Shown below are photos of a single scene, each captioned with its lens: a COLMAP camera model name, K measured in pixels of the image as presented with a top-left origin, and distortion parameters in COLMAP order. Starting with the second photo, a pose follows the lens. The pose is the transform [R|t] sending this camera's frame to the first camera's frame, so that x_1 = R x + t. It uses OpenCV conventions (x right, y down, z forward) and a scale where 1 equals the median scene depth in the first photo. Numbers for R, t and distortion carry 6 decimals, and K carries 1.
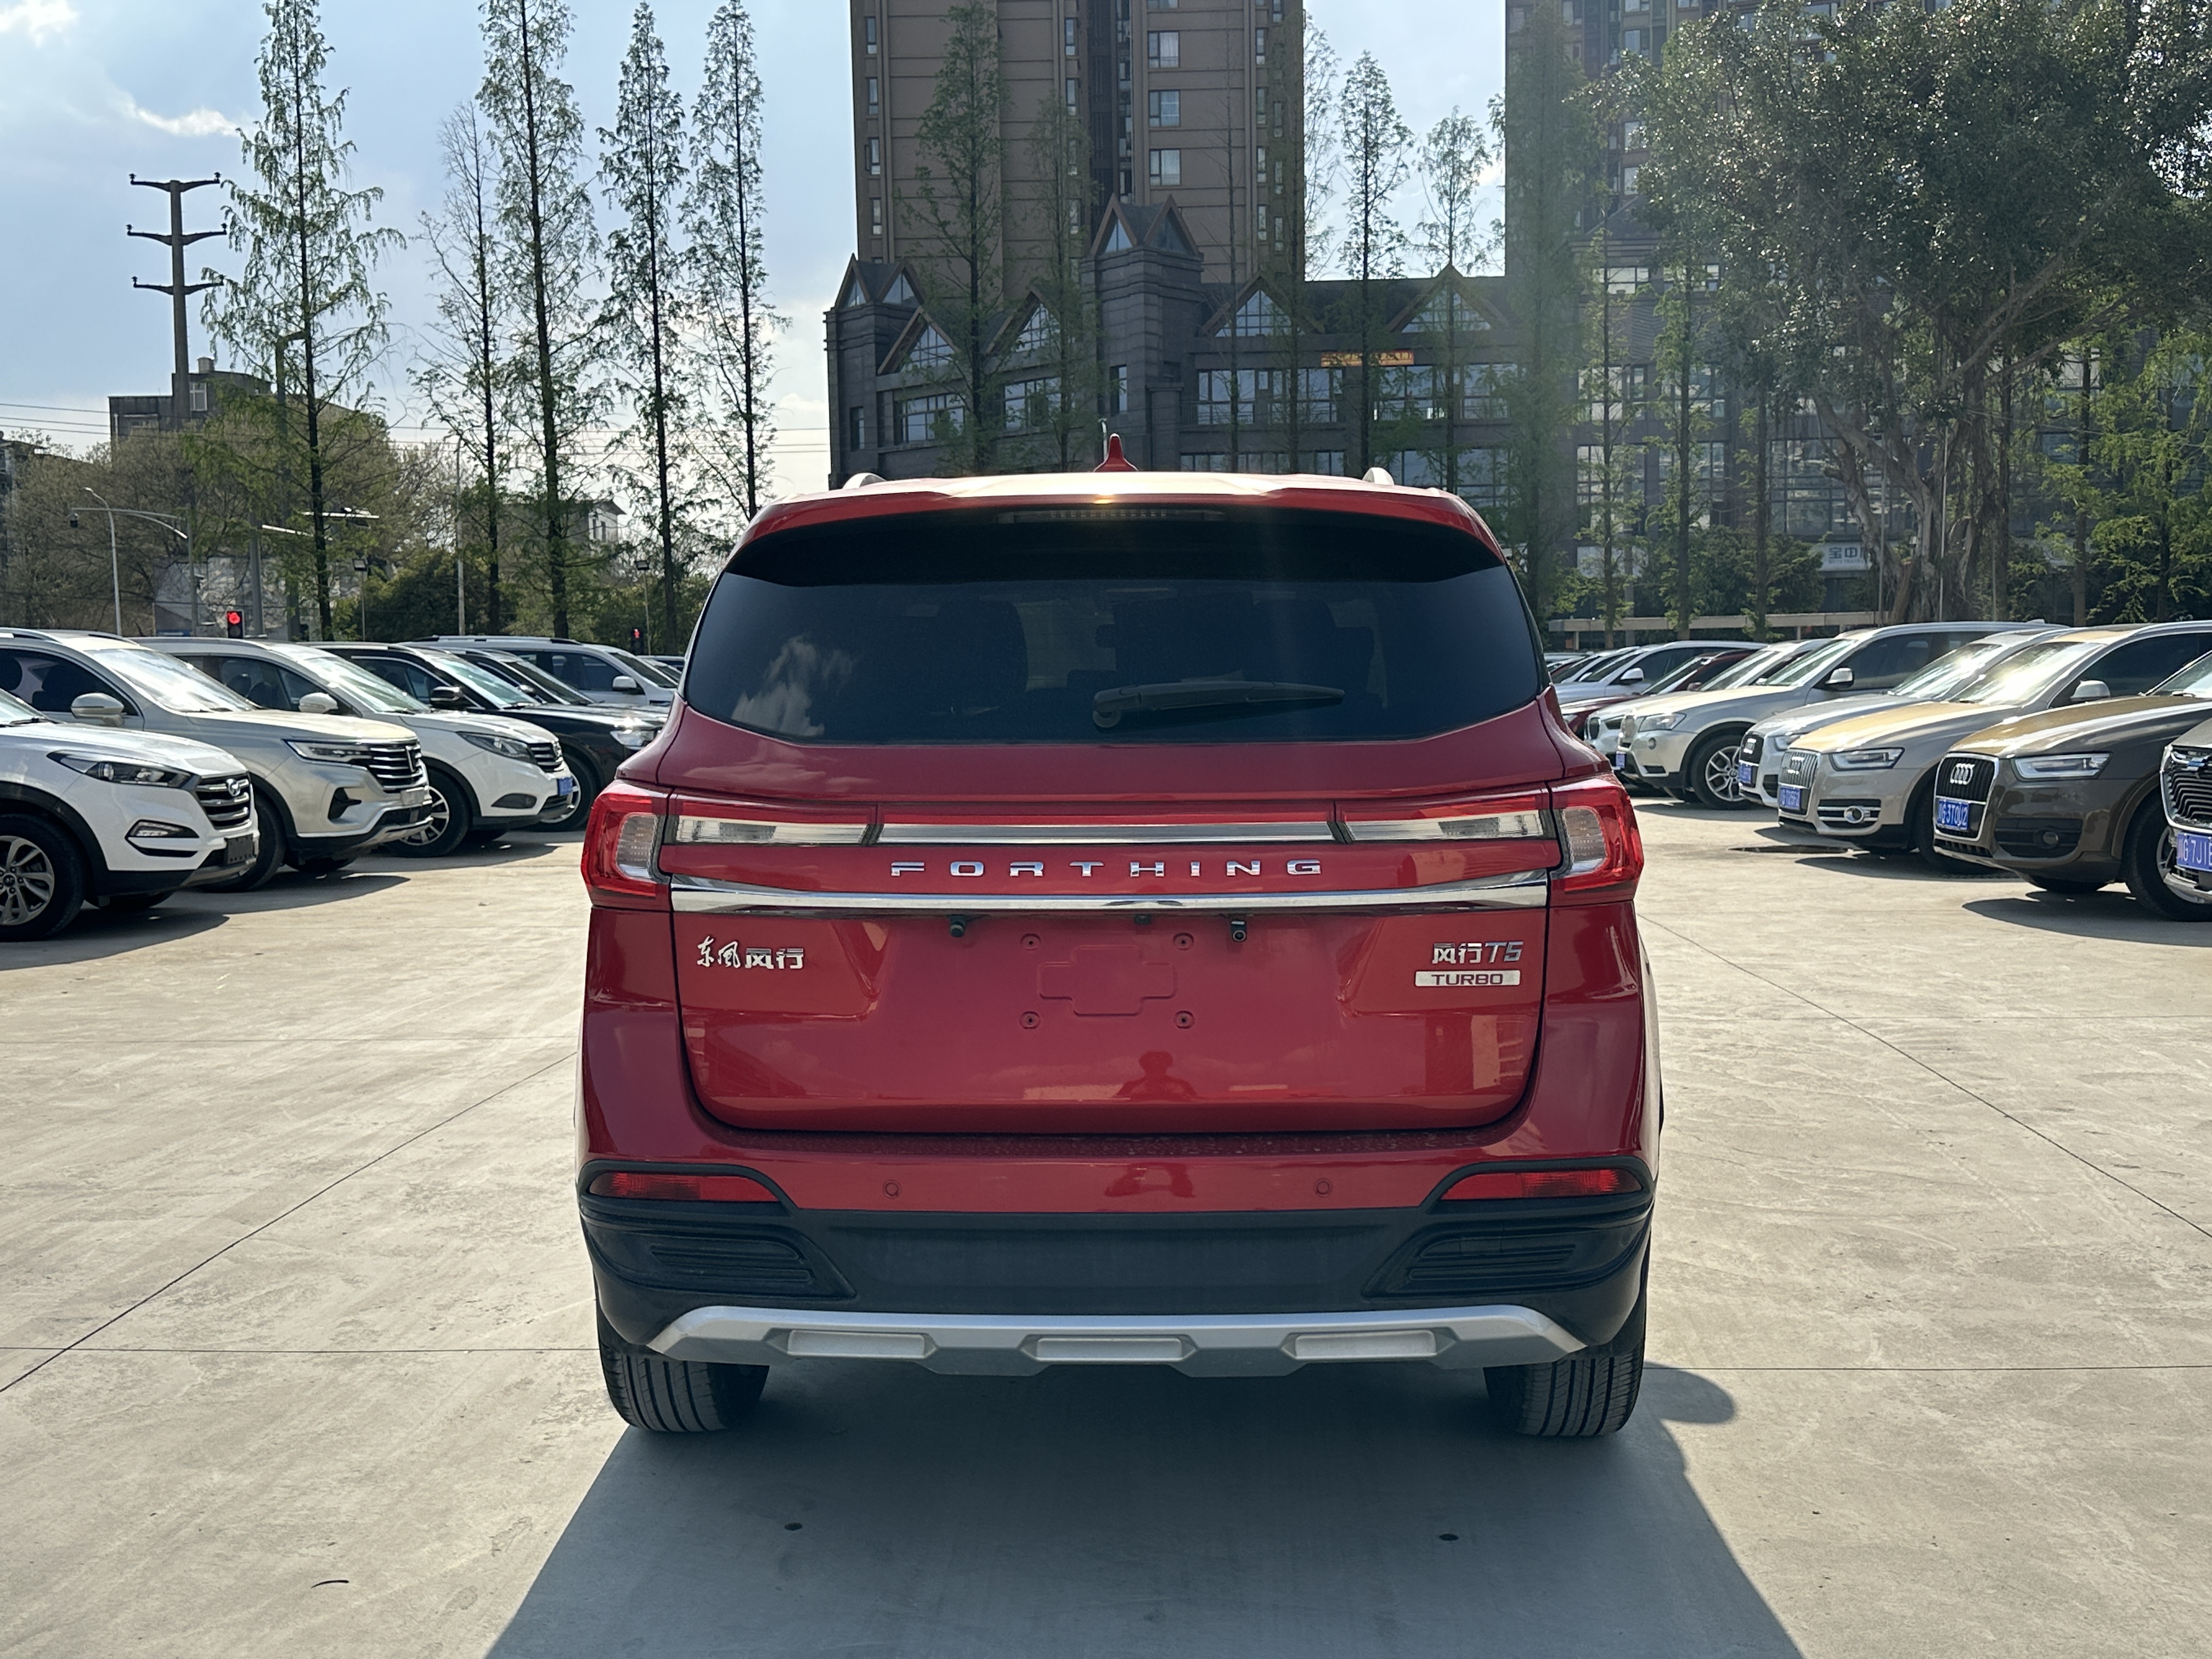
lens RADIAL K [[2357.6, 0, 1124.9], [0, 2357.6, 867.9], [0, 0, 1]] dist [0.028880, 0.000000]
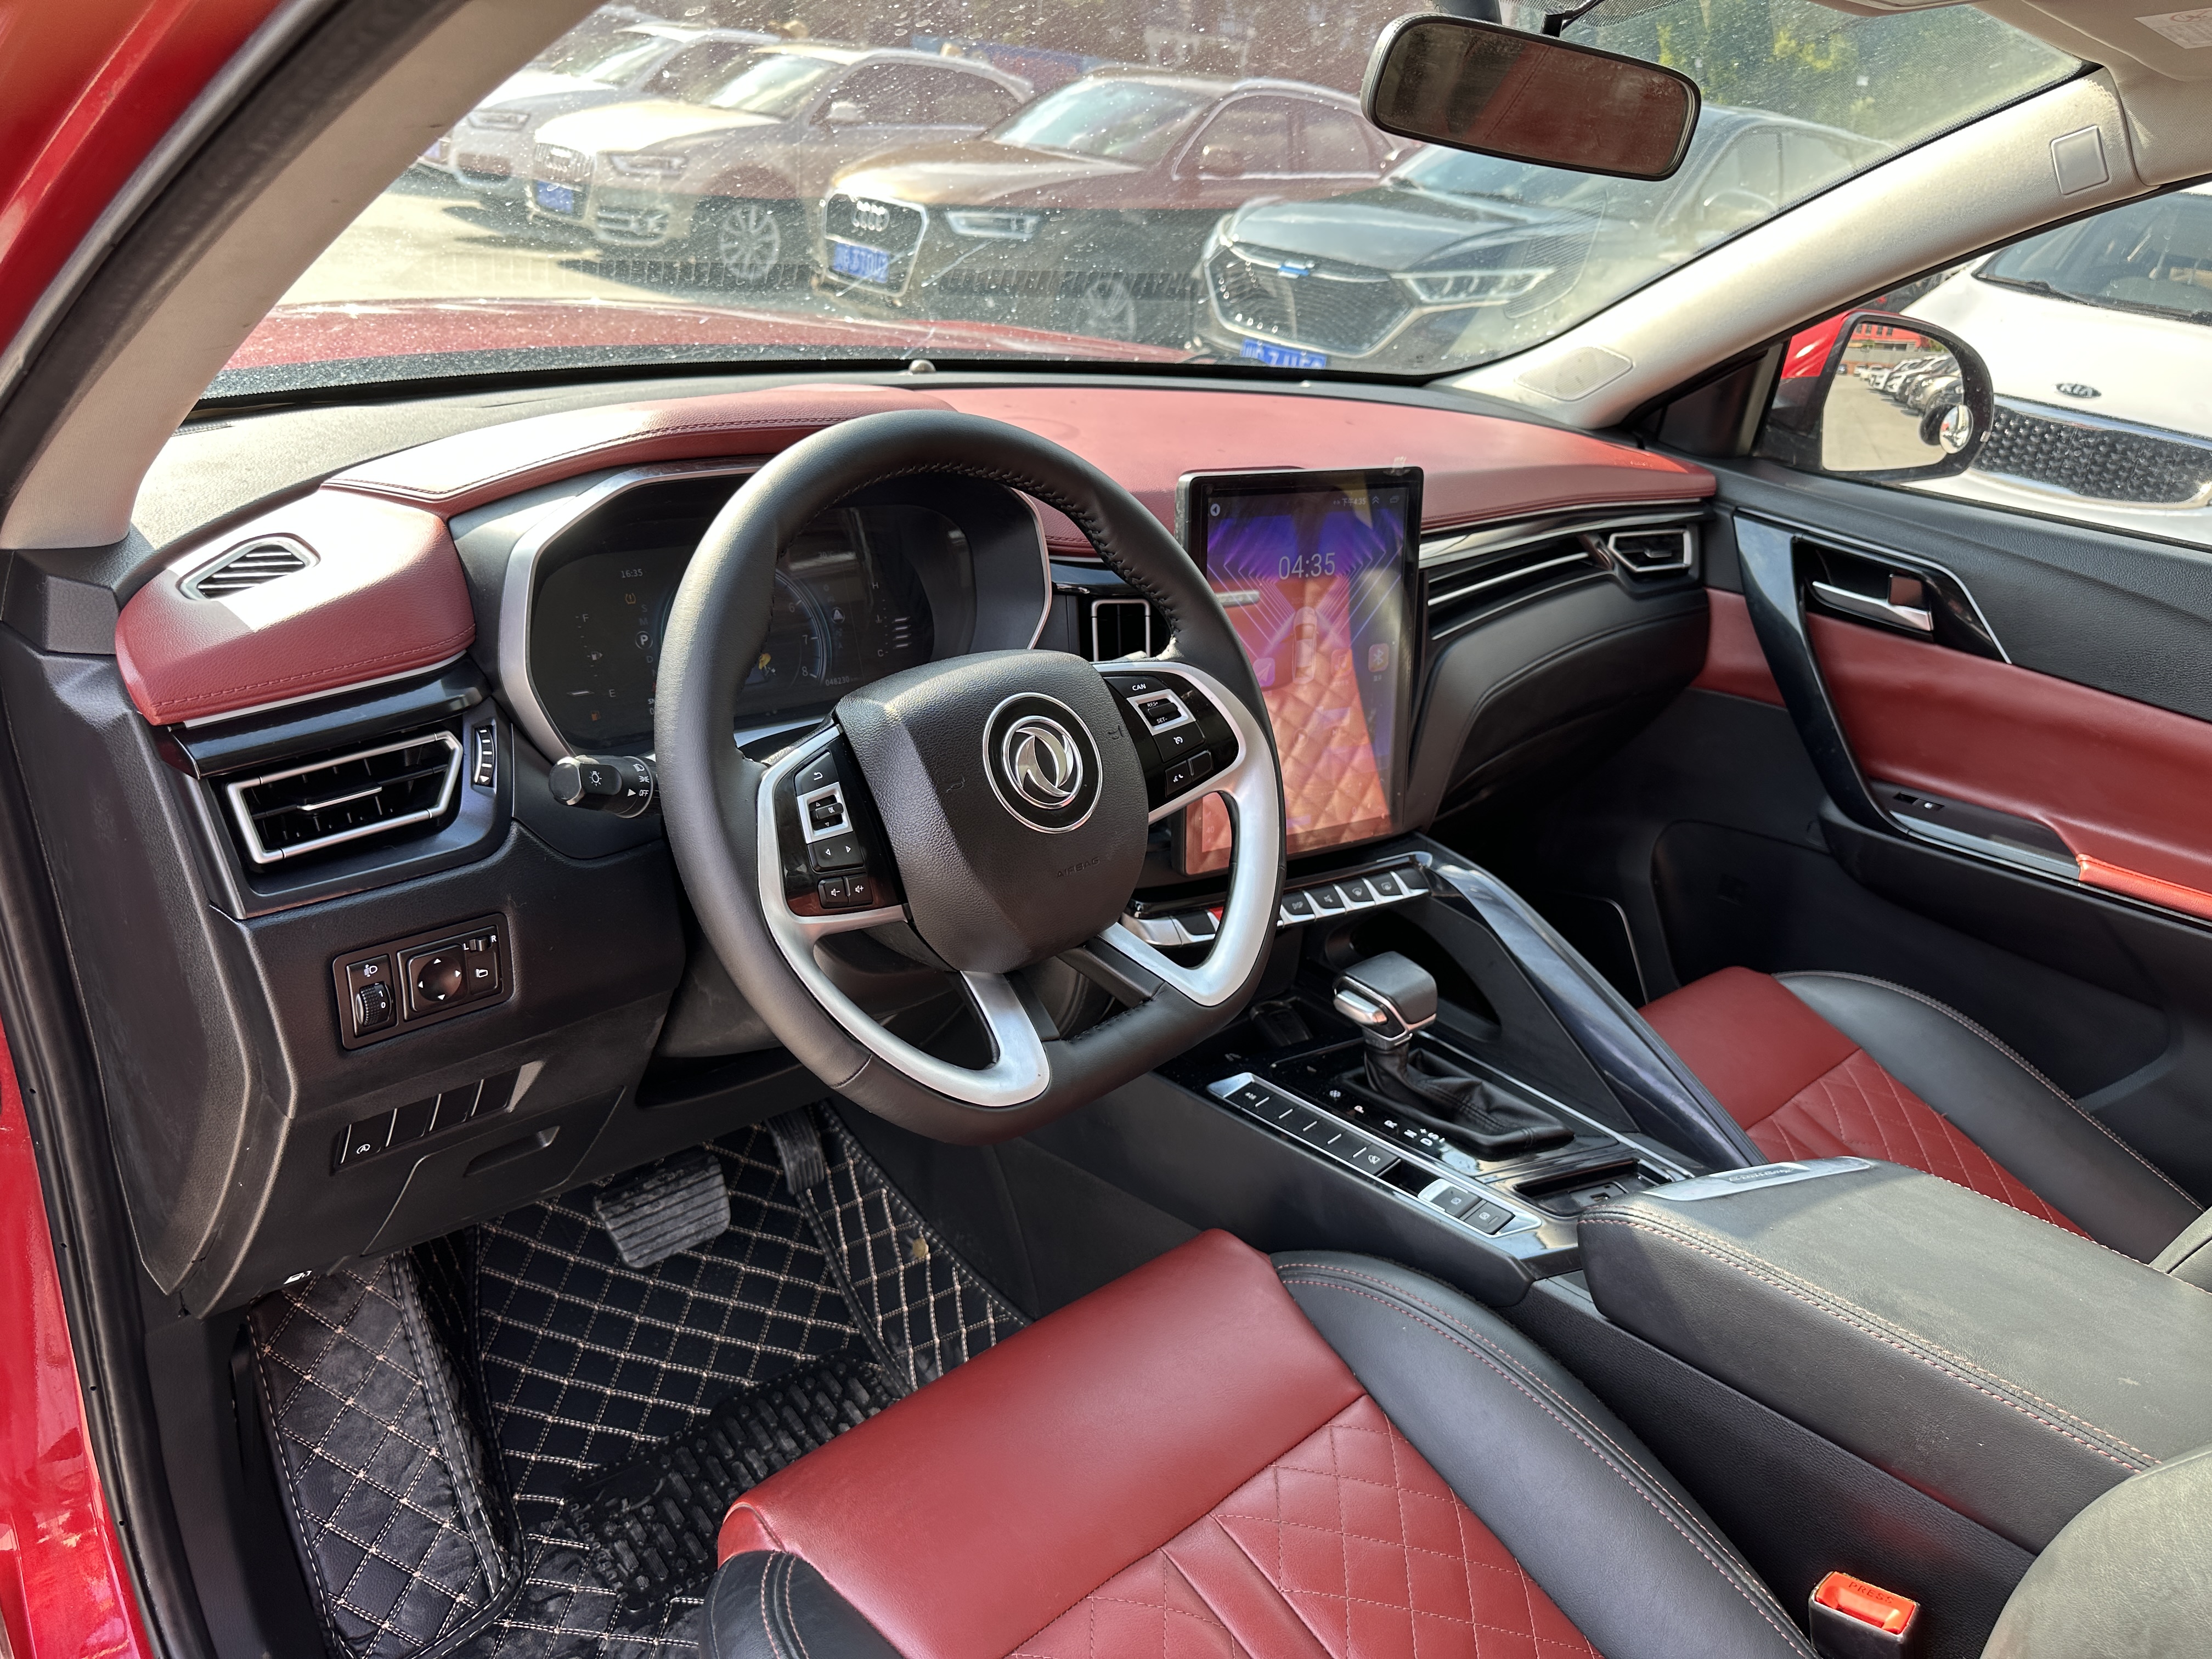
lens RADIAL K [[1580.3, 0, 1101.6], [0, 1580.3, 826.2], [0, 0, 1]] dist [0.037085, -0.052405]
pose [[0.700439, -0.210163, 0.682068, -0.044207], [-0.066305, 0.932368, 0.355377, -0.028404], [-0.710626, -0.294144, 0.639132, 0.290113]]
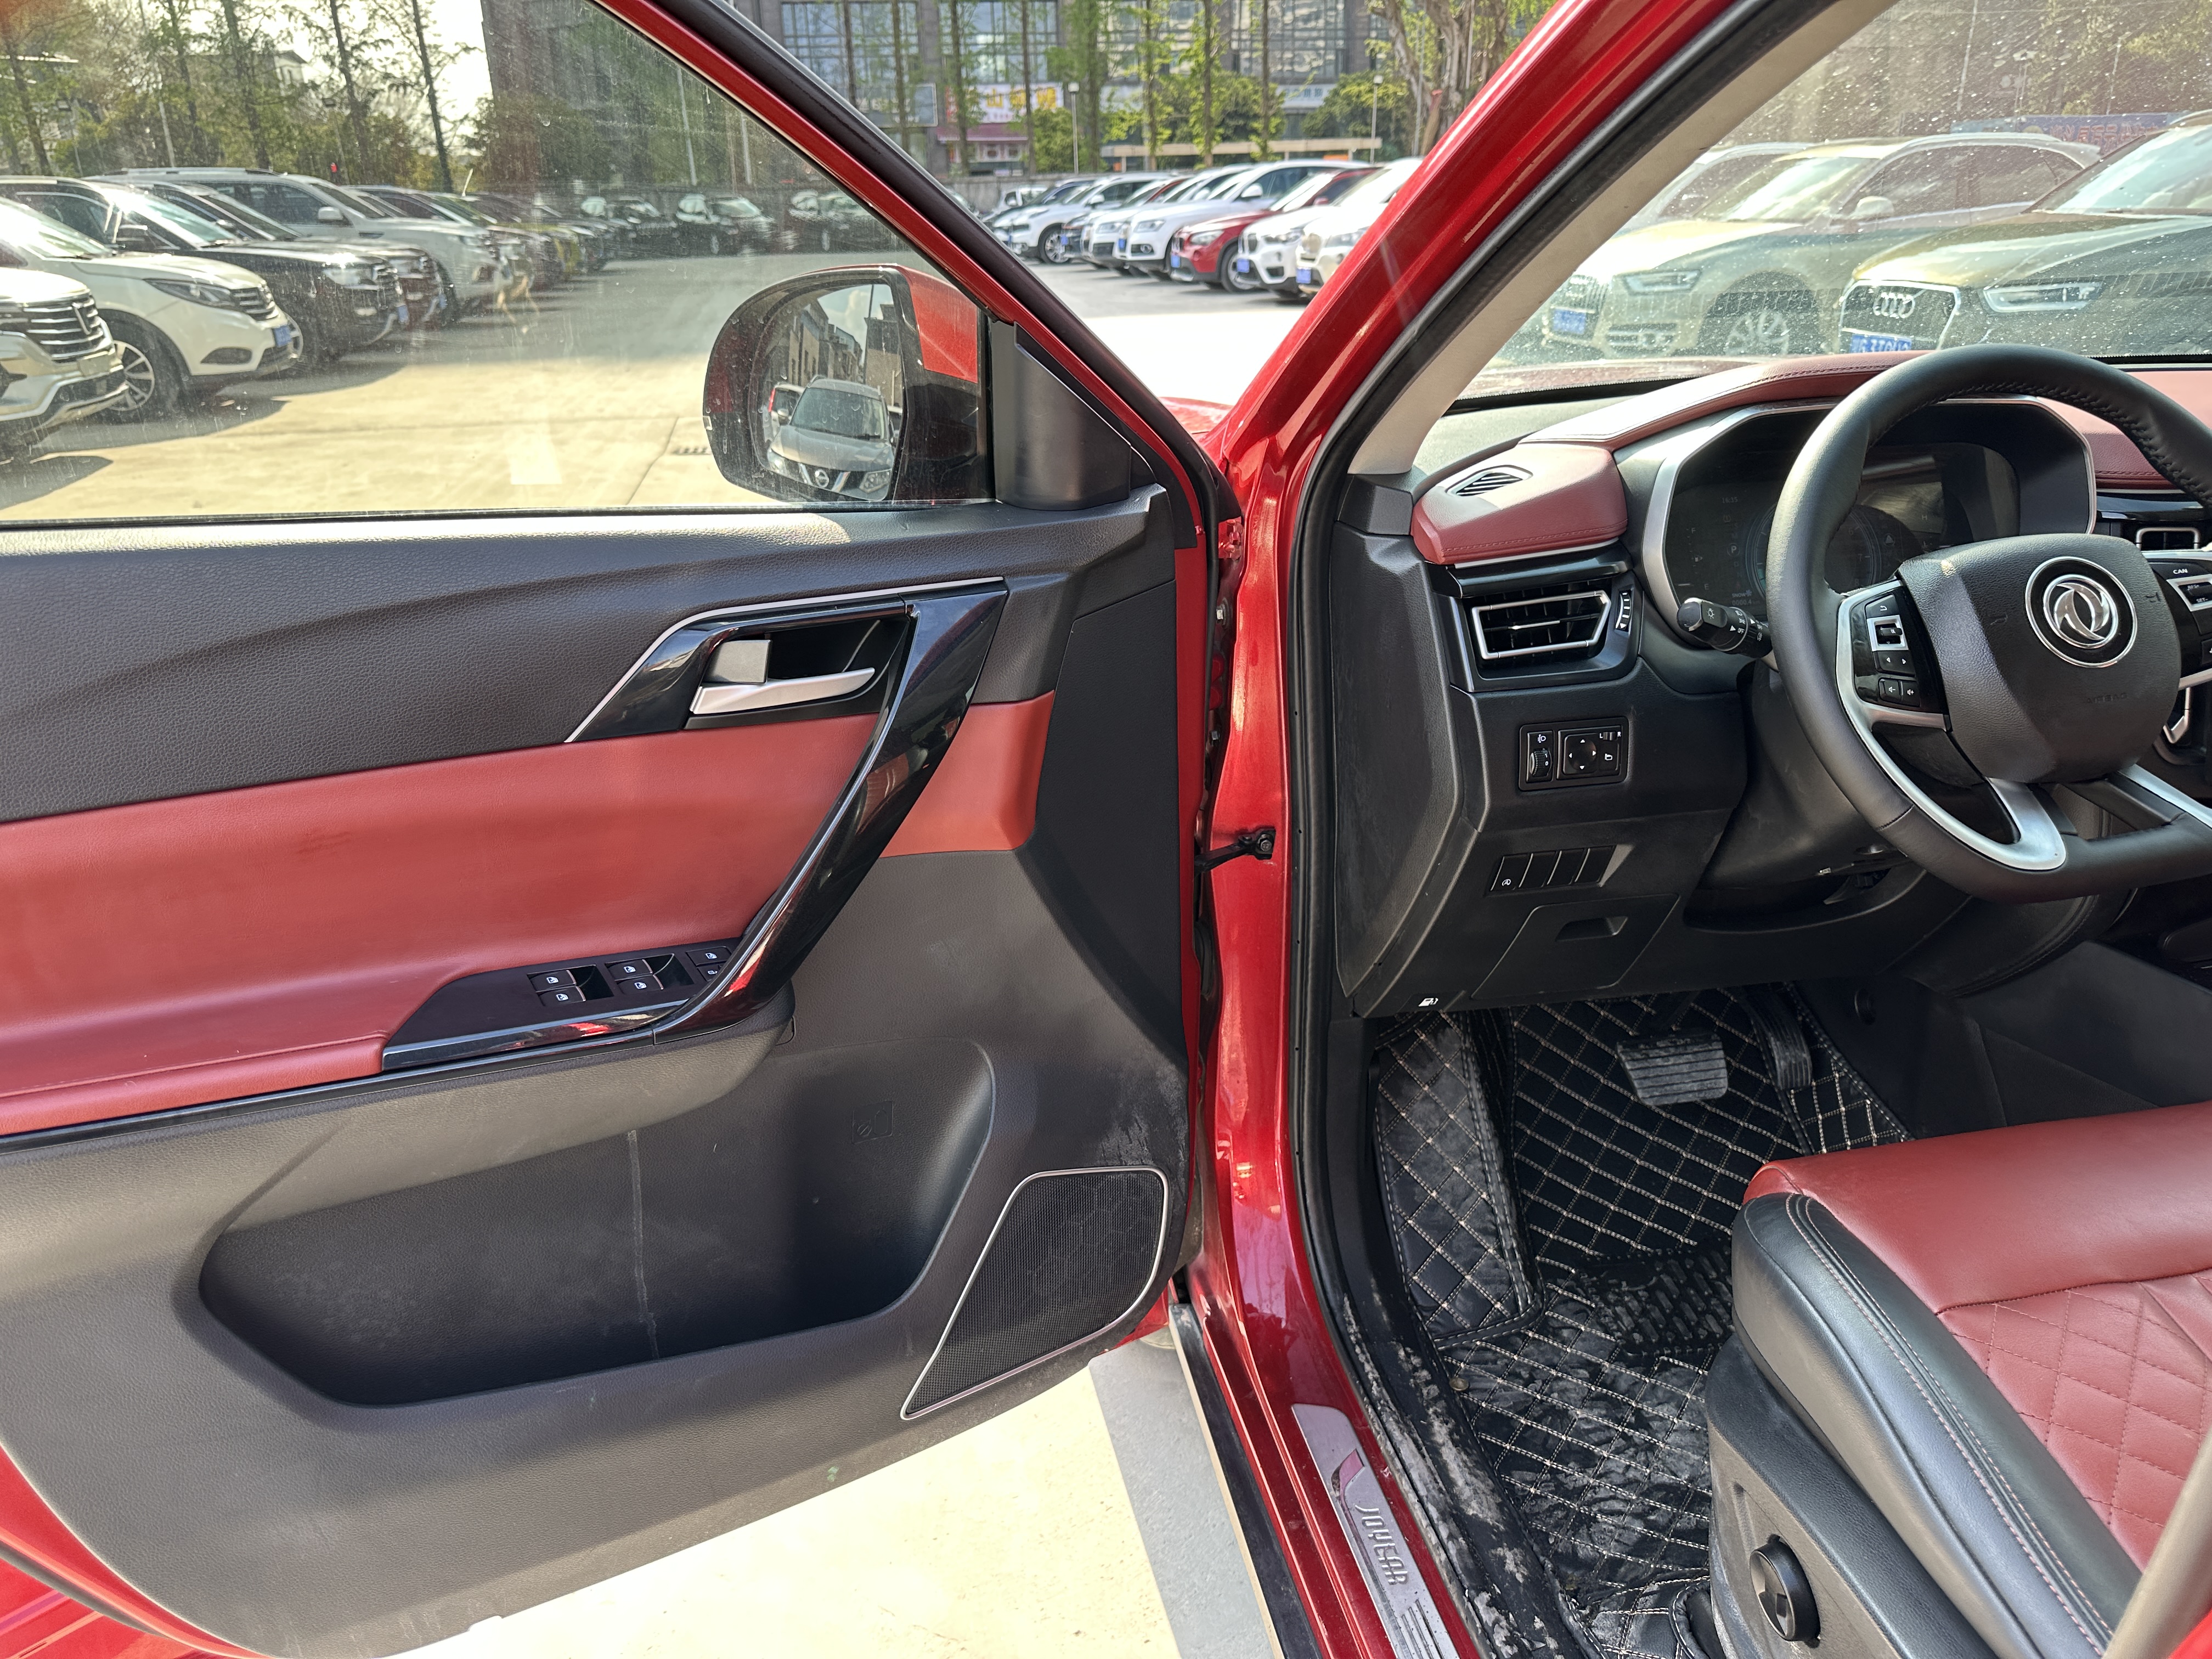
lens RADIAL K [[1580.3, 0, 1094.3], [0, 1580.3, 803.8], [0, 0, 1]] dist [0.037085, -0.052405]
pose [[0.976718, -0.089473, 0.194978, -0.059031], [0.031056, 0.958272, 0.284166, -0.024771], [-0.212267, -0.271495, 0.938740, 0.274312]]
